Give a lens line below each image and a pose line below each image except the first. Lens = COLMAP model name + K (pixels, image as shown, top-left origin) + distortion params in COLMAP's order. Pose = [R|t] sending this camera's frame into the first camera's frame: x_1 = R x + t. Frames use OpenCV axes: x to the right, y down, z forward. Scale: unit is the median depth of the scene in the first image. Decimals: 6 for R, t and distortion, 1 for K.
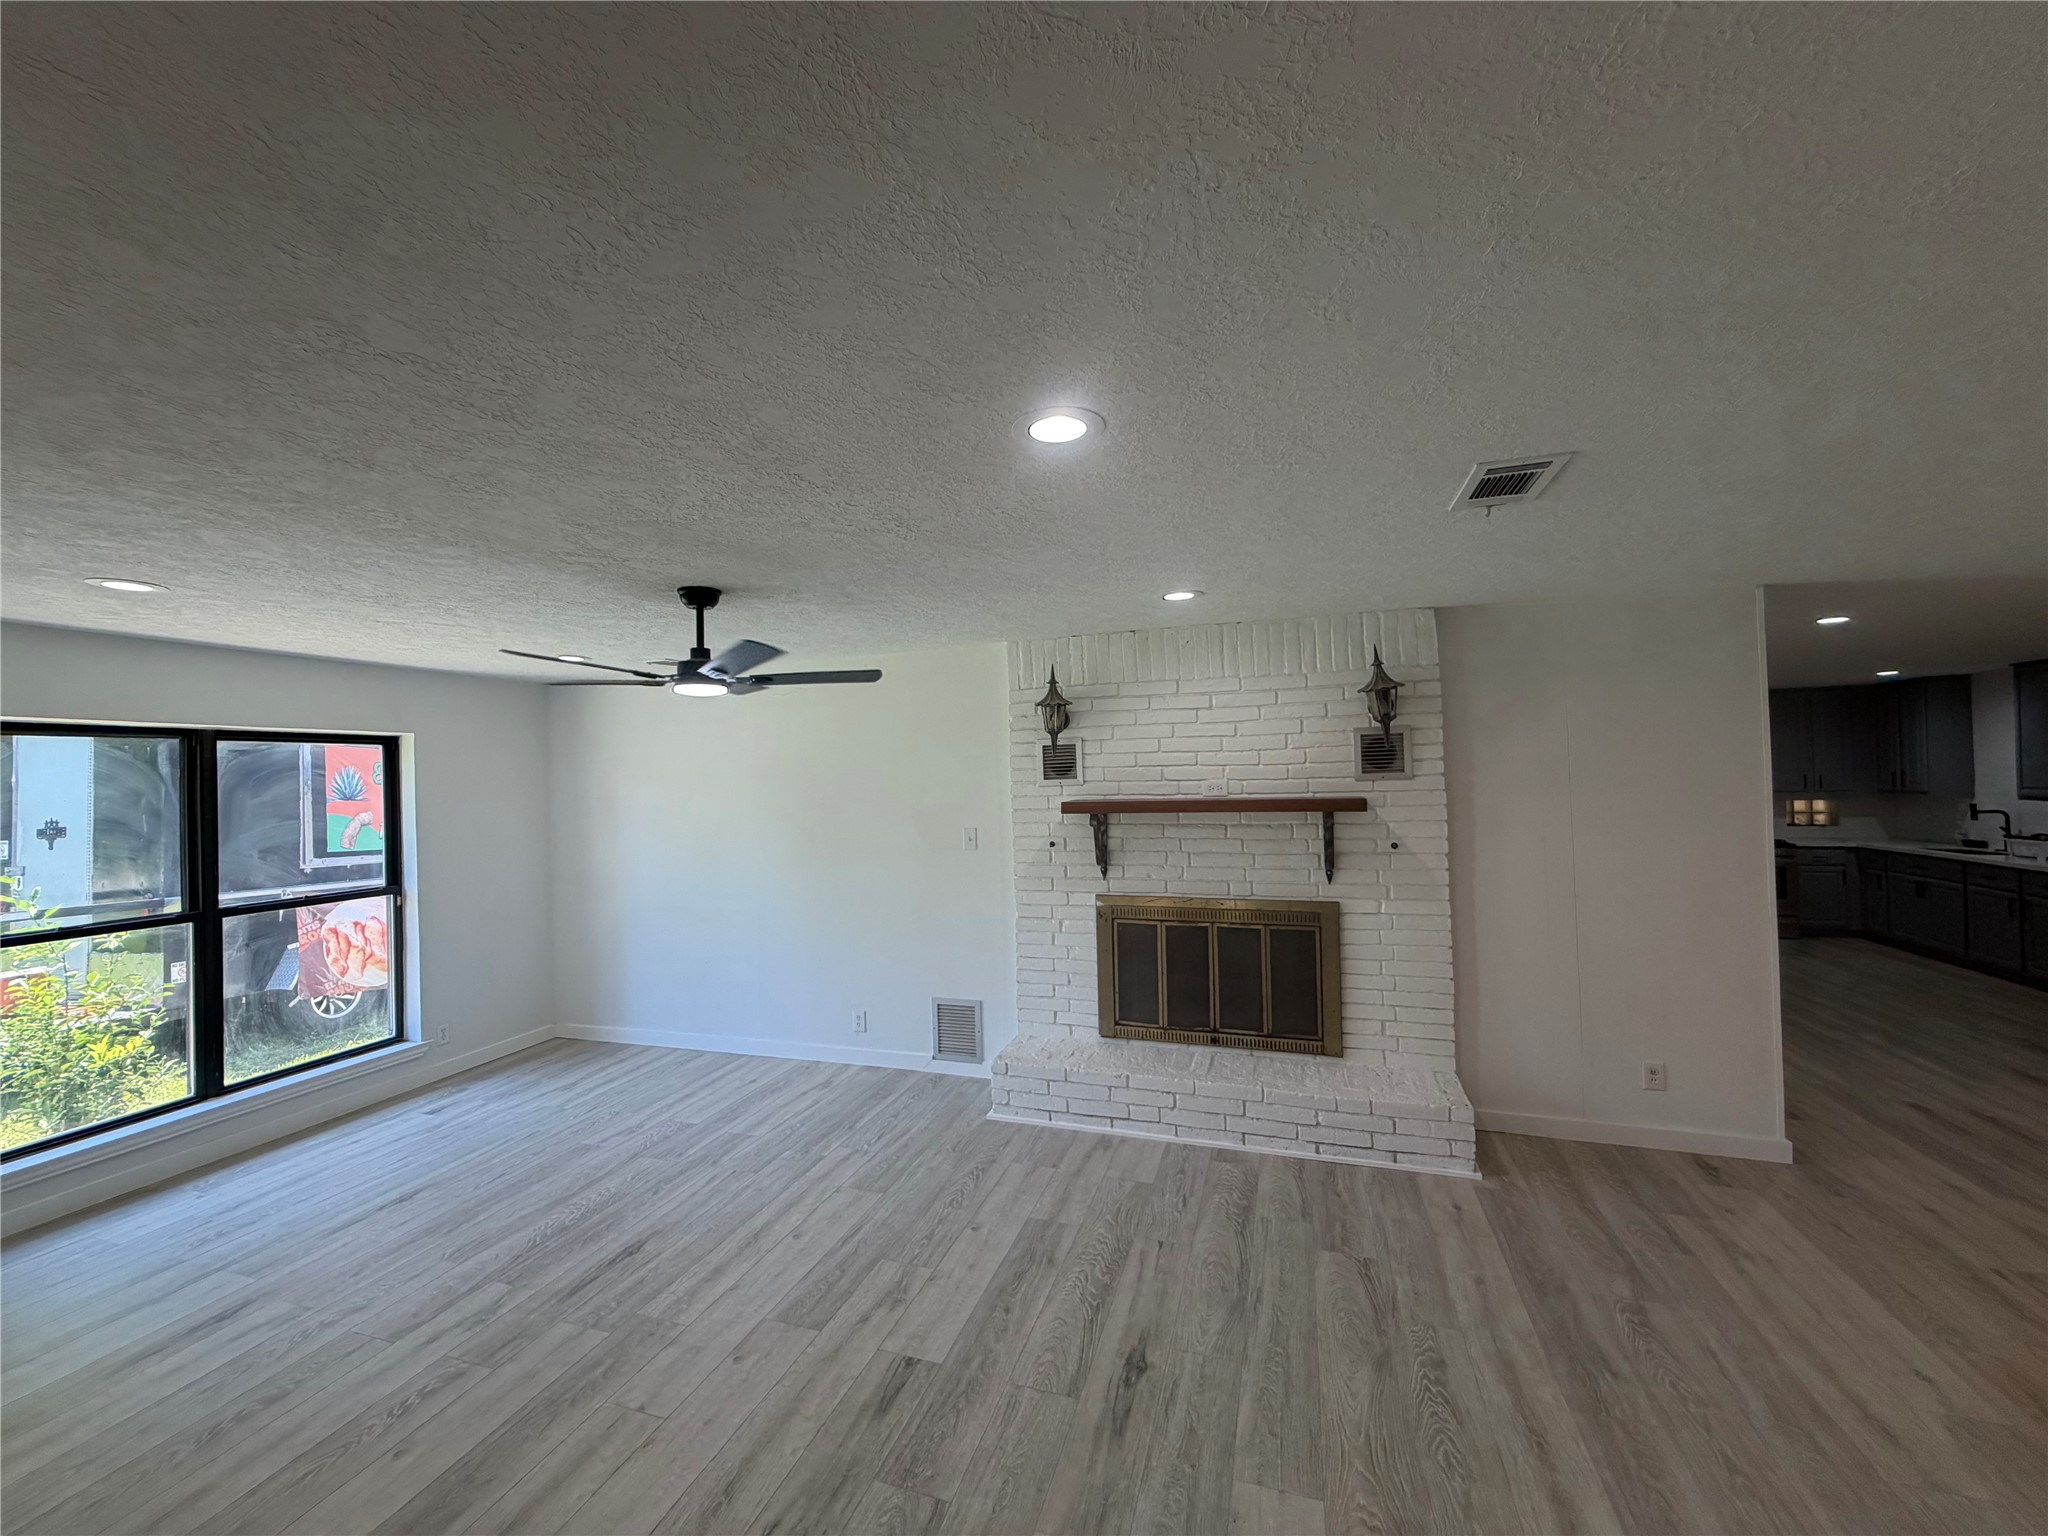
lens RADIAL K [[817.0, 0, 1016.8], [0, 817.0, 766.1], [0, 0, 1]] dist [0.001296, 0.000152]
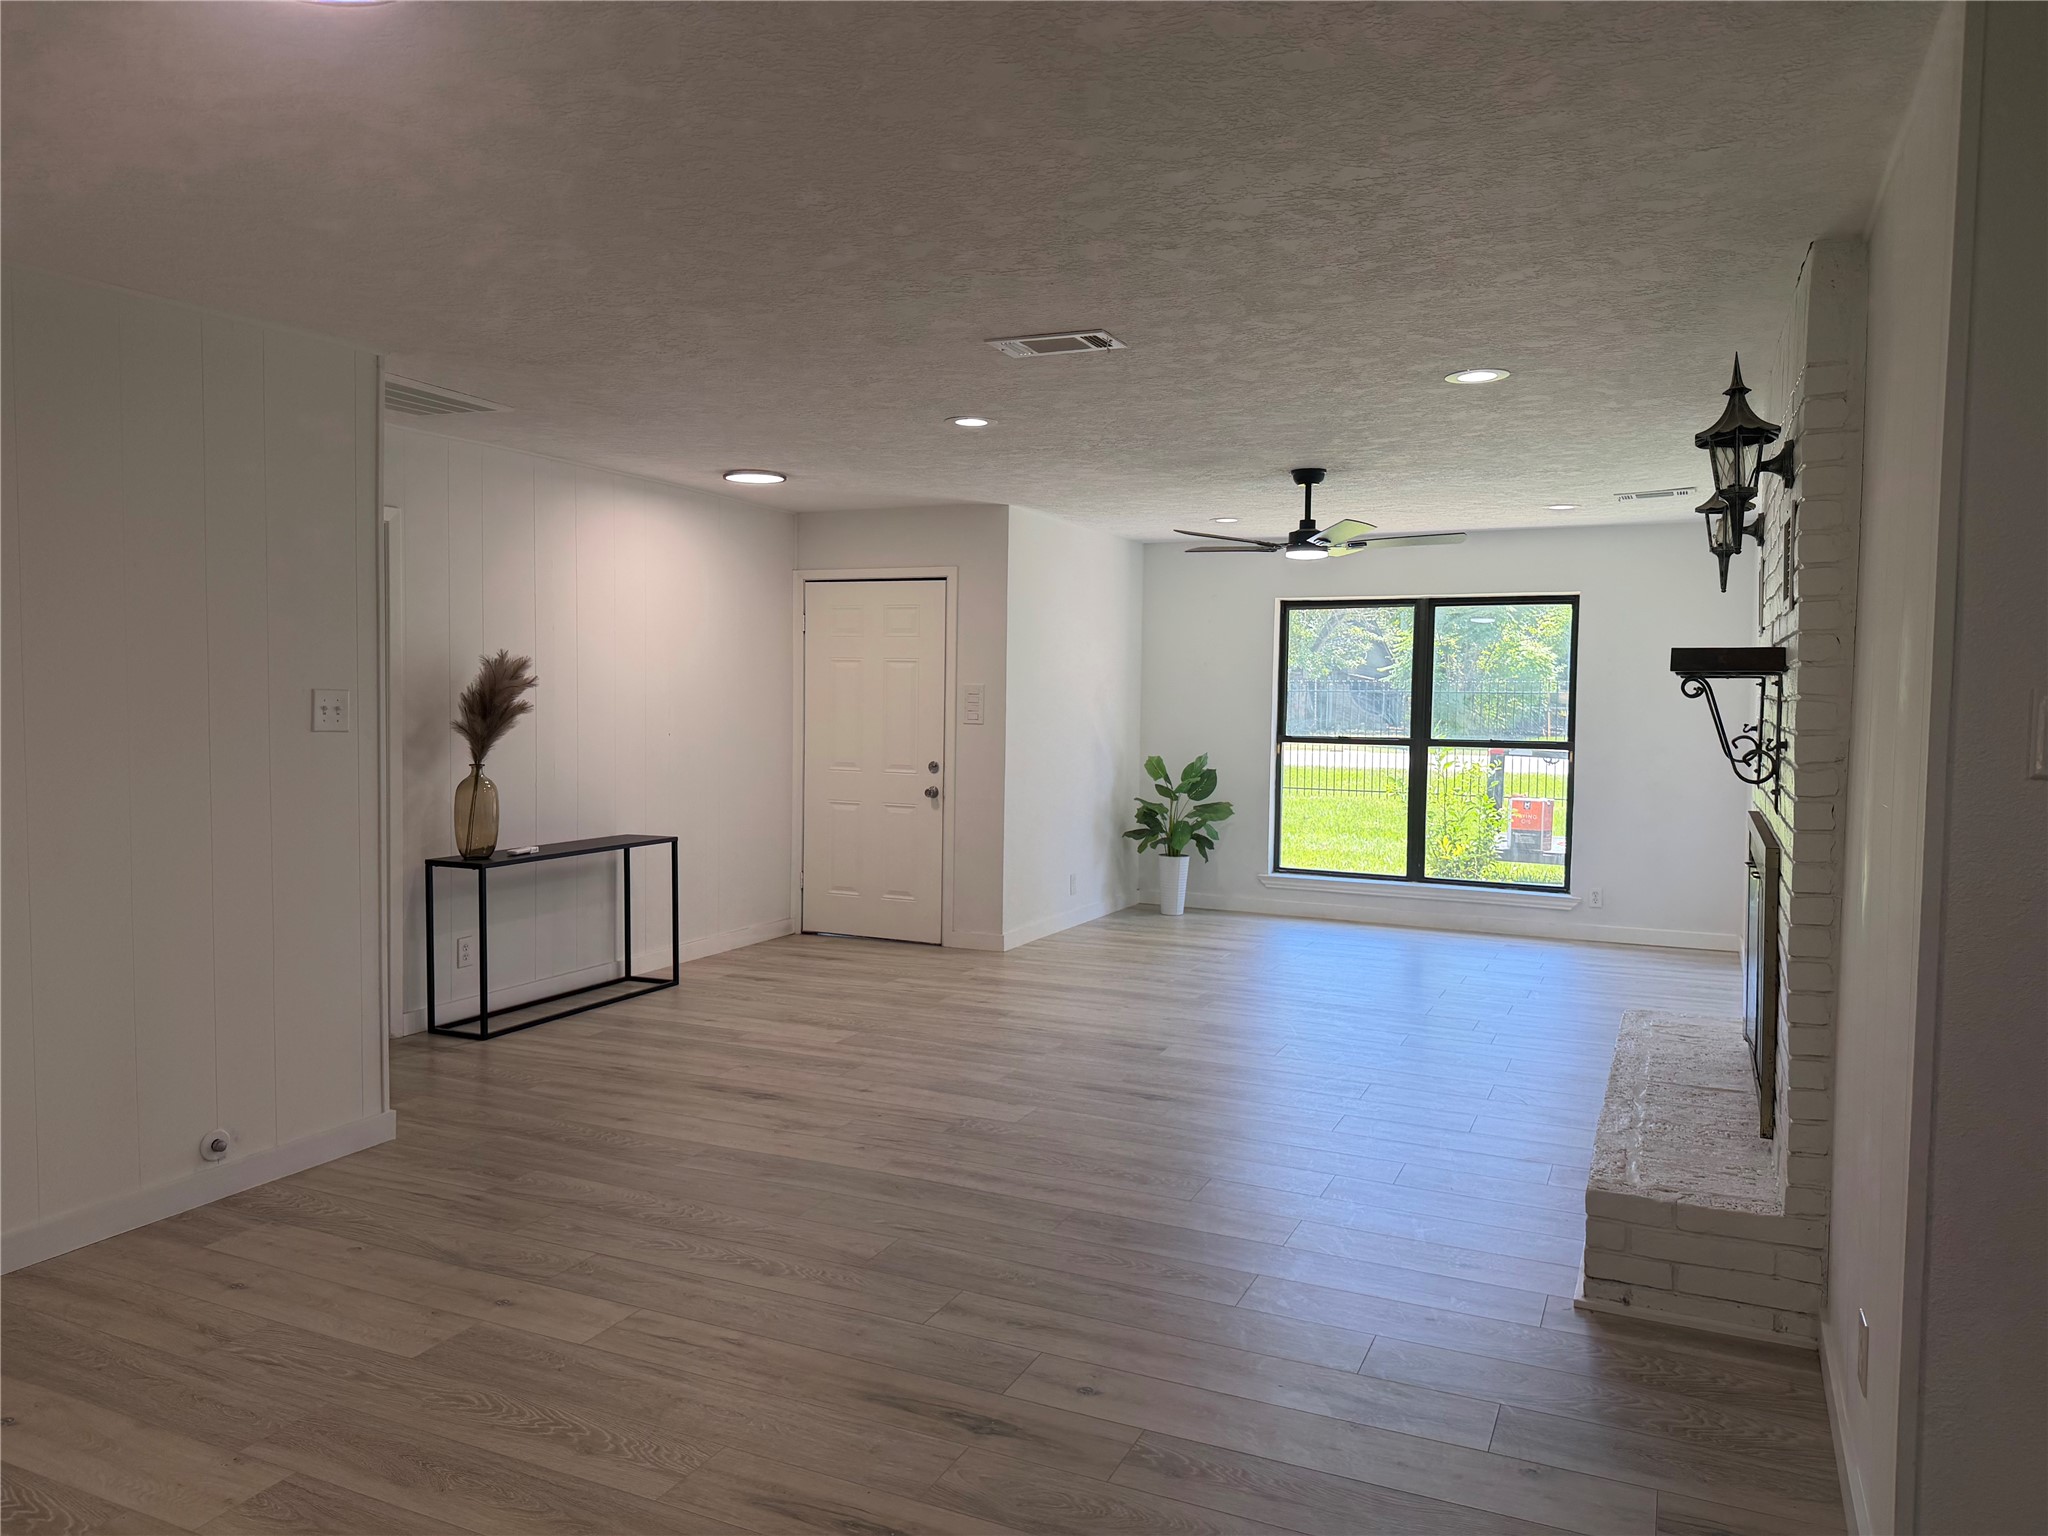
lens RADIAL K [[1425.4, 0, 1016.0], [0, 1425.4, 762.9], [0, 0, 1]] dist [0.158116, -0.303571]
pose [[-0.105739, 0.076762, -0.991427, 1.353612], [0.004204, 0.997042, 0.076748, 0.036600], [0.994385, 0.003948, -0.105749, 0.605635]]
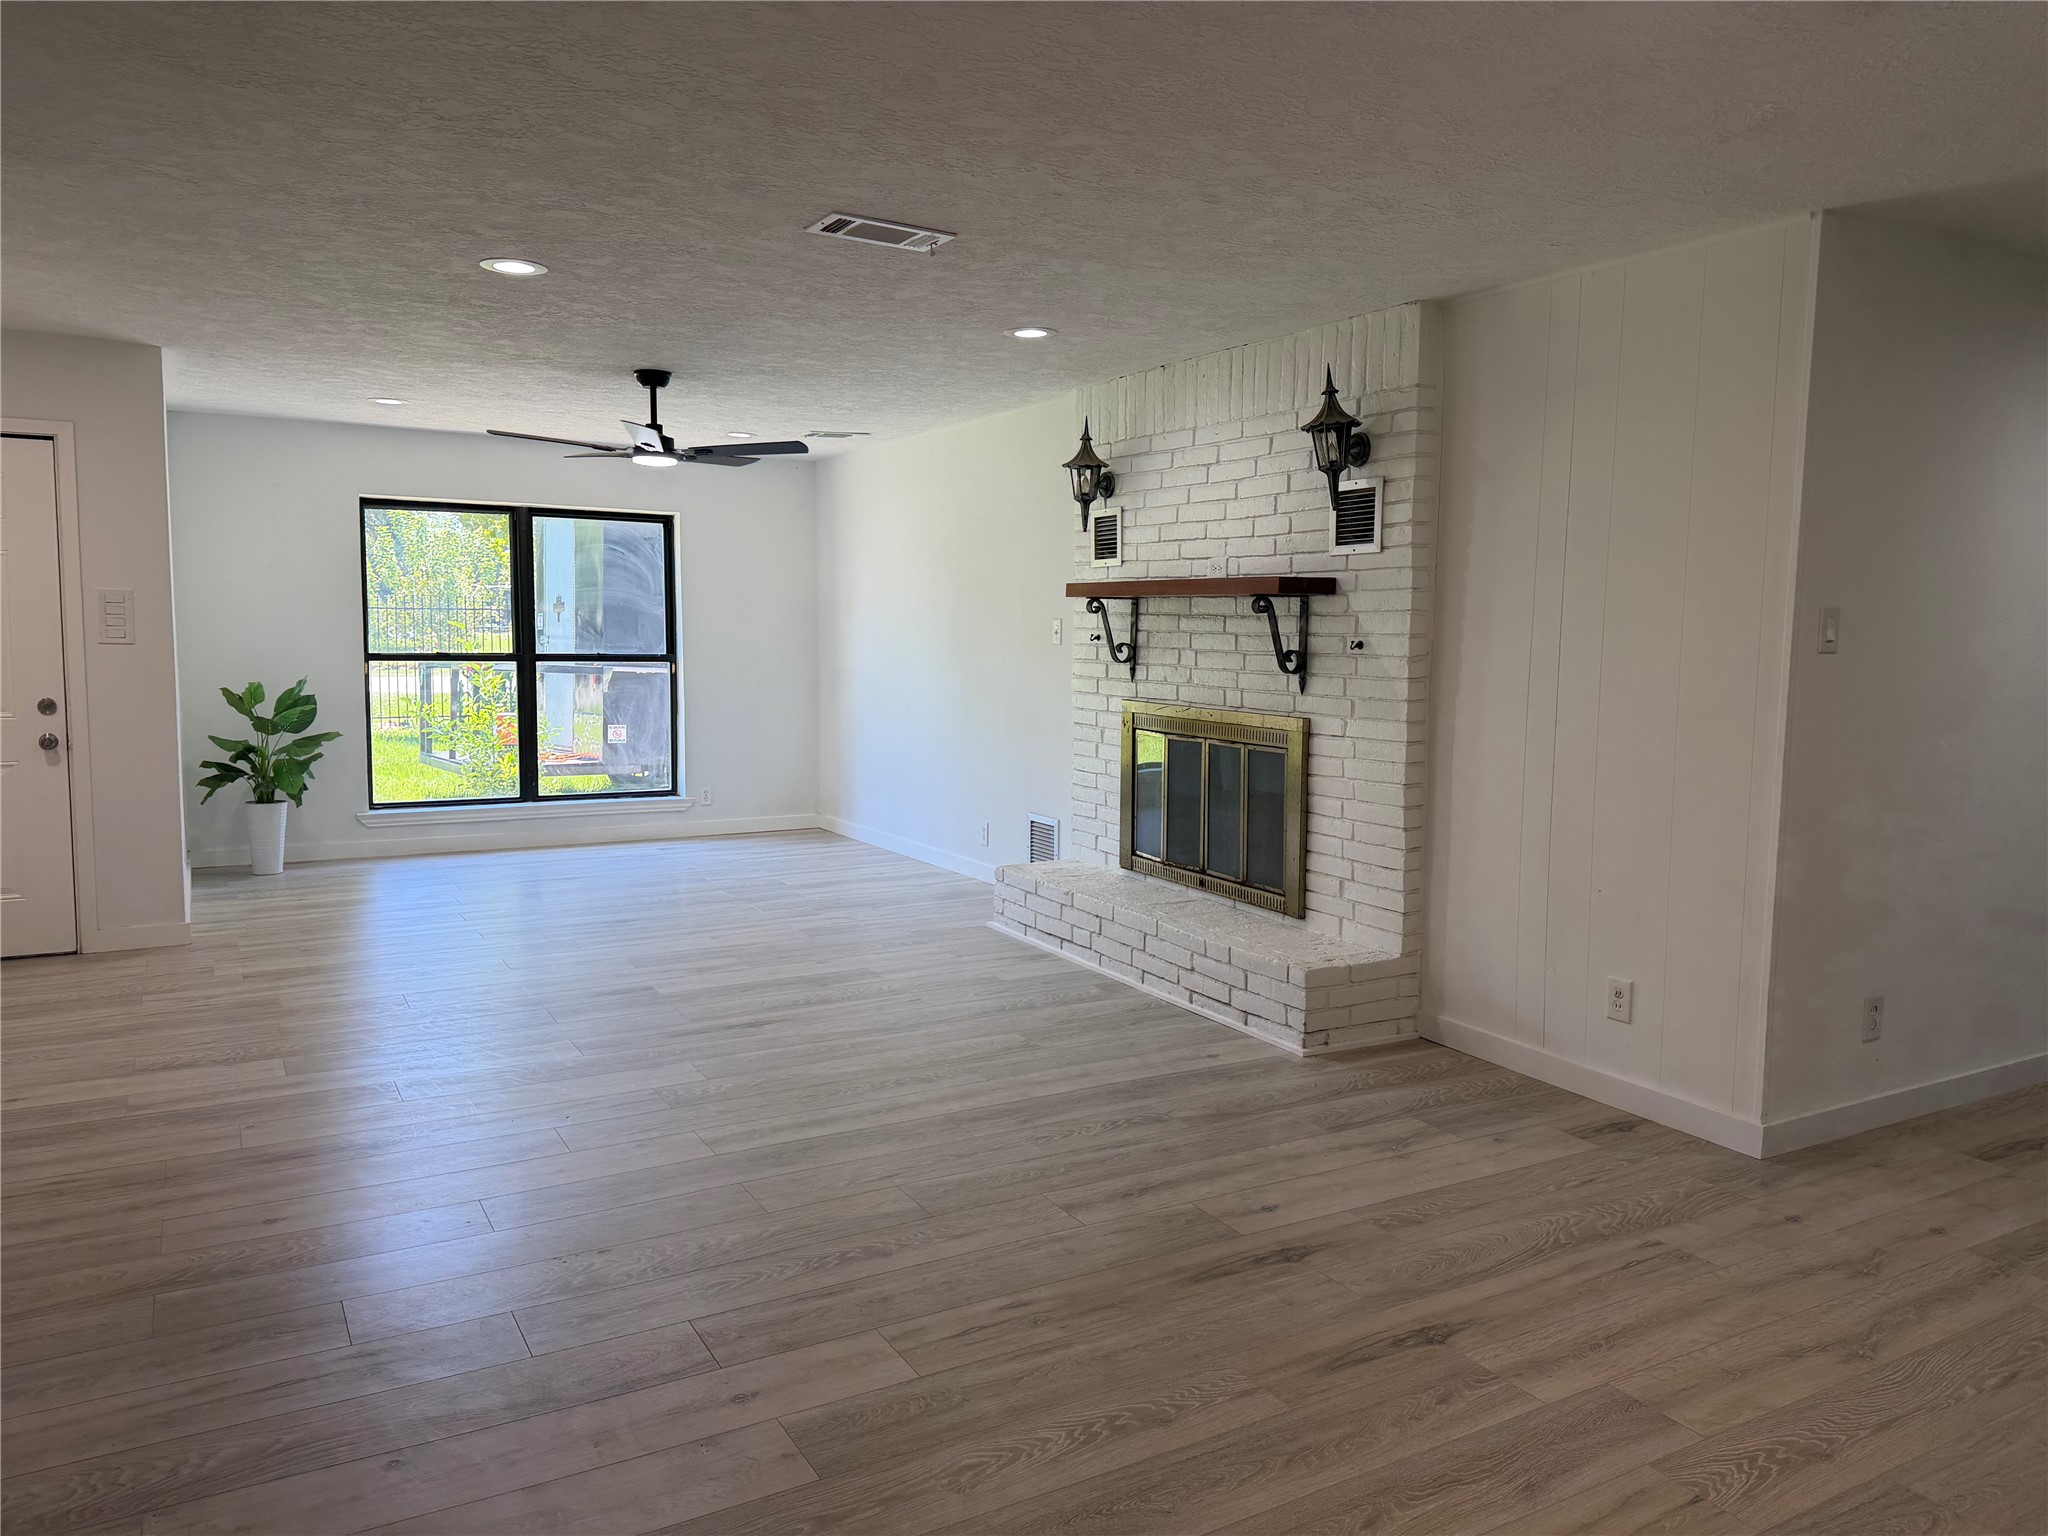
lens RADIAL K [[1424.8, 0, 1035.9], [0, 1424.8, 771.1], [0, 0, 1]] dist [0.119101, -0.188742]
pose [[0.753564, 0.103872, -0.649116, 1.058185], [-0.025011, 0.991253, 0.129586, 0.048466], [0.656898, -0.081416, 0.749571, -0.162712]]
